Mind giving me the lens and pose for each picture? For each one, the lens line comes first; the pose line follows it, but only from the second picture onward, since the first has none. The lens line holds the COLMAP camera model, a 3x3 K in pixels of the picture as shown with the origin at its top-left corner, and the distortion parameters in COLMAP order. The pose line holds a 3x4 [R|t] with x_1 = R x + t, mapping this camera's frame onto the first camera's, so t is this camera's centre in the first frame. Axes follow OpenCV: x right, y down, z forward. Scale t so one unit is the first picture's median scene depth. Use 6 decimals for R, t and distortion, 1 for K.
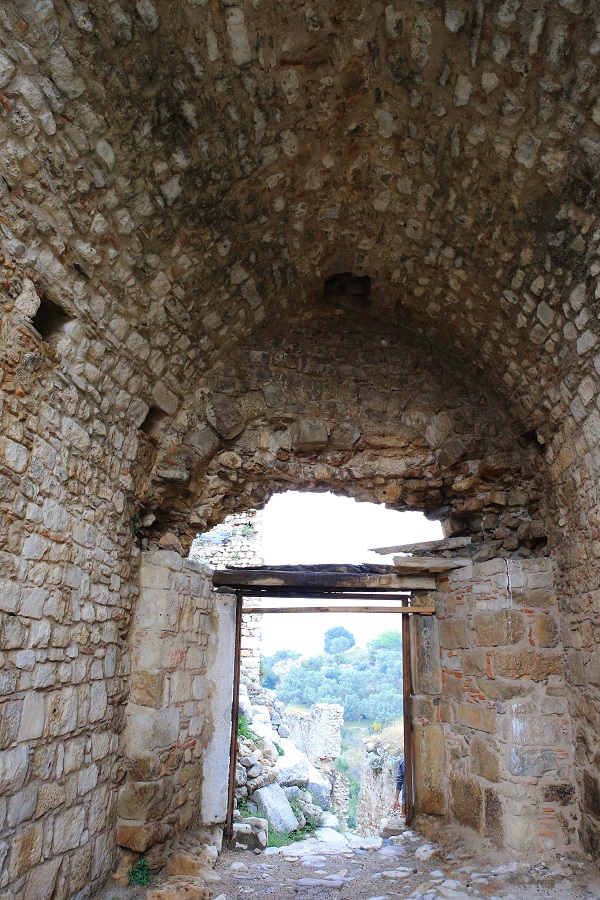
lens RADIAL K [[763.7, 0, 294.9], [0, 763.7, 451.7], [0, 0, 1]] dist [-0.008598, -0.000180]
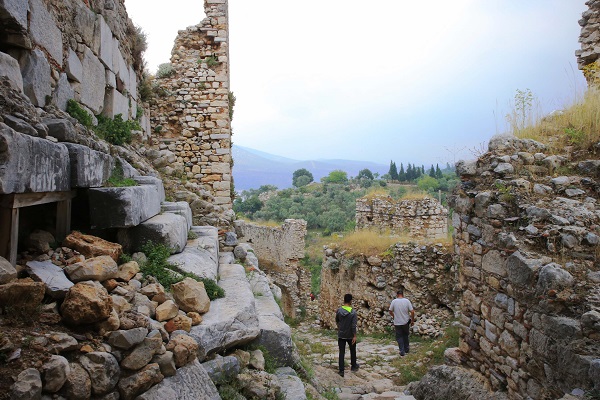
lens RADIAL K [[509.1, 0, 300.5], [0, 509.1, 199.9], [0, 0, 1]] dist [-0.008598, -0.000180]
pose [[0.998327, -0.027400, 0.050916, 0.010450], [0.012139, 0.960287, 0.278749, 0.059172], [-0.056532, -0.277665, 0.959013, 0.182312]]
